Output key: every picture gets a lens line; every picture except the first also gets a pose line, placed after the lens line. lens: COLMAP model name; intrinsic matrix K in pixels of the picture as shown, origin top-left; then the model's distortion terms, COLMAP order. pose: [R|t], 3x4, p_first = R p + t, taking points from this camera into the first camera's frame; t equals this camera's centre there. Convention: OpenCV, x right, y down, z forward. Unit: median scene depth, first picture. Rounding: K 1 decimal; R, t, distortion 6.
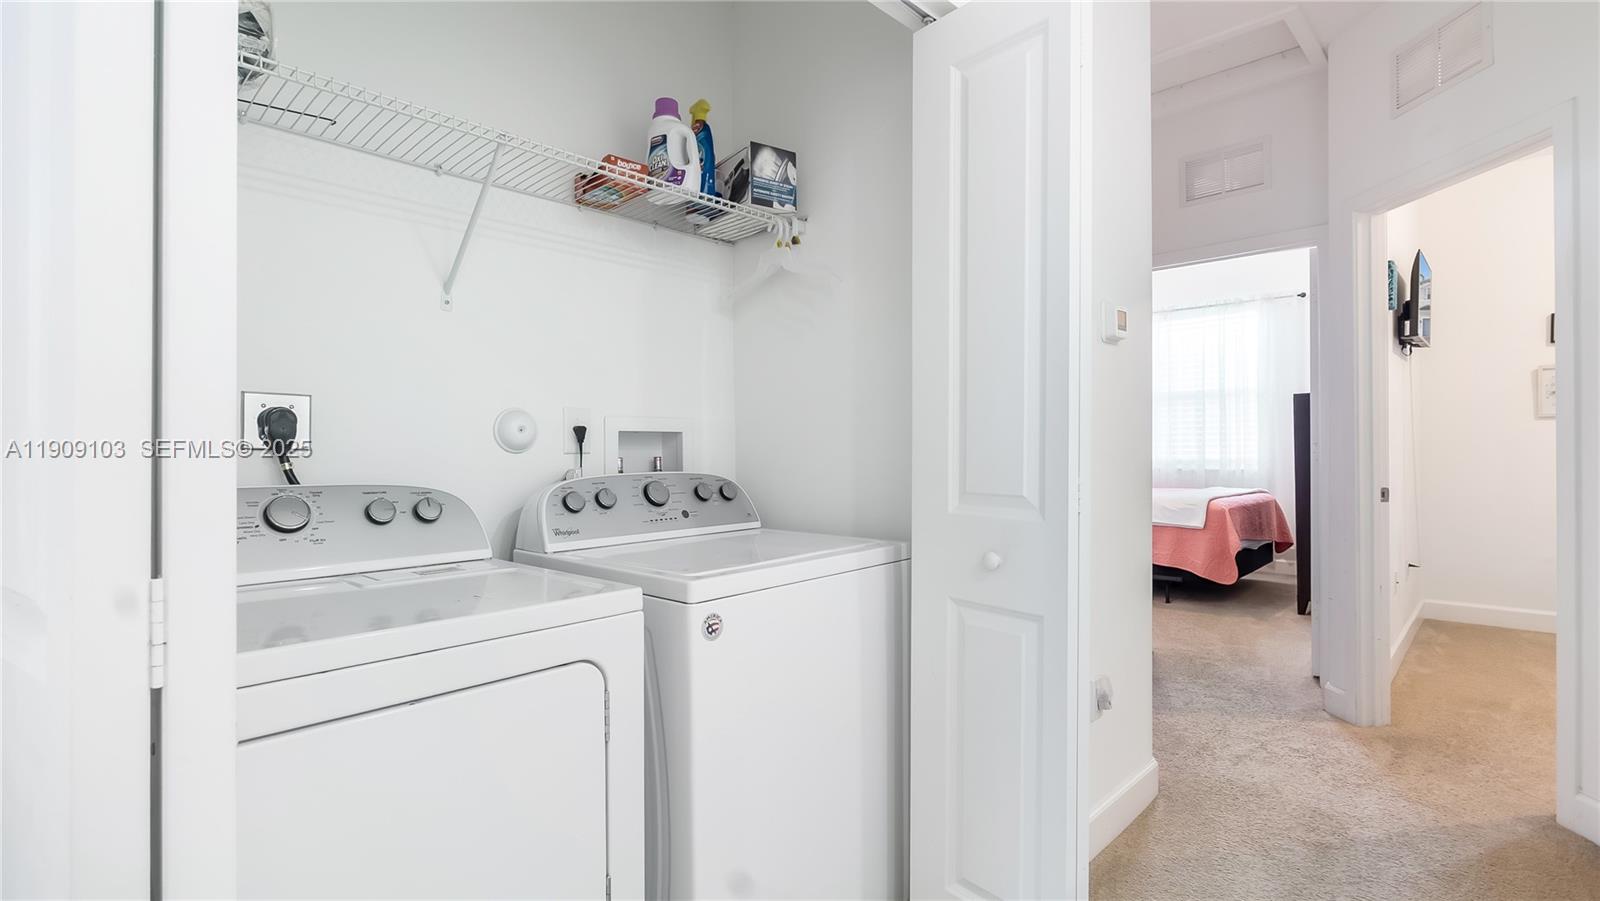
lens RADIAL K [[747.3, 0, 799.0], [0, 747.3, 448.9], [0, 0, 1]] dist [-0.011875, -0.000930]
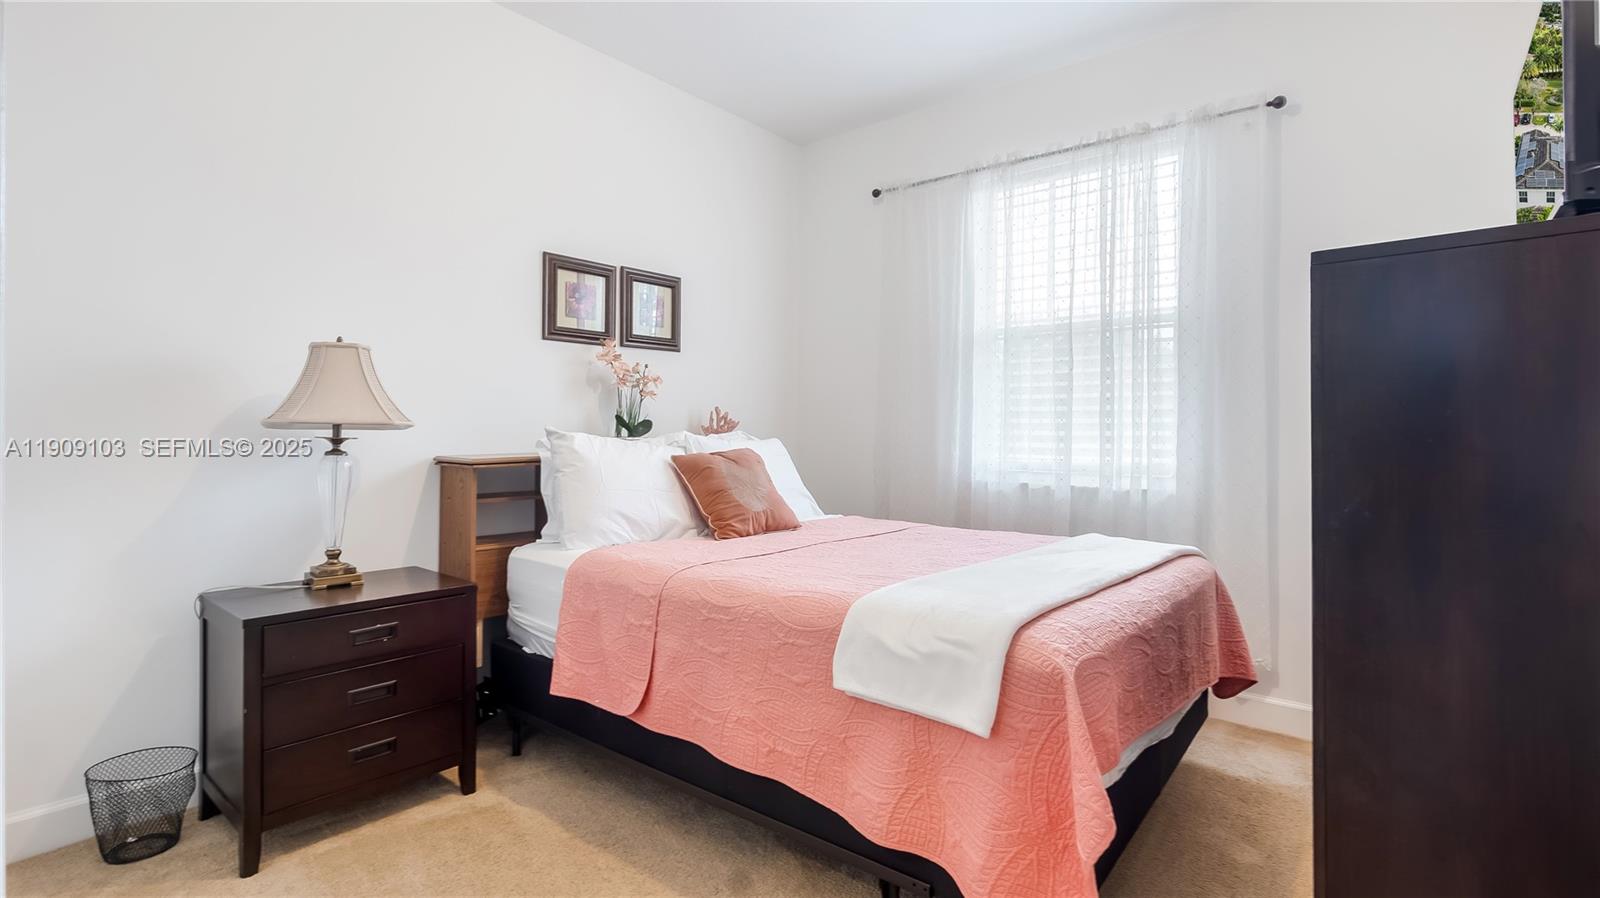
lens RADIAL K [[747.3, 0, 800.6], [0, 747.3, 444.1], [0, 0, 1]] dist [-0.011875, -0.000930]
pose [[0.996119, 0.008826, 0.087571, 0.339565], [-0.010137, 0.999843, 0.014534, -0.005369], [-0.087429, -0.015366, 0.996052, 0.552946]]
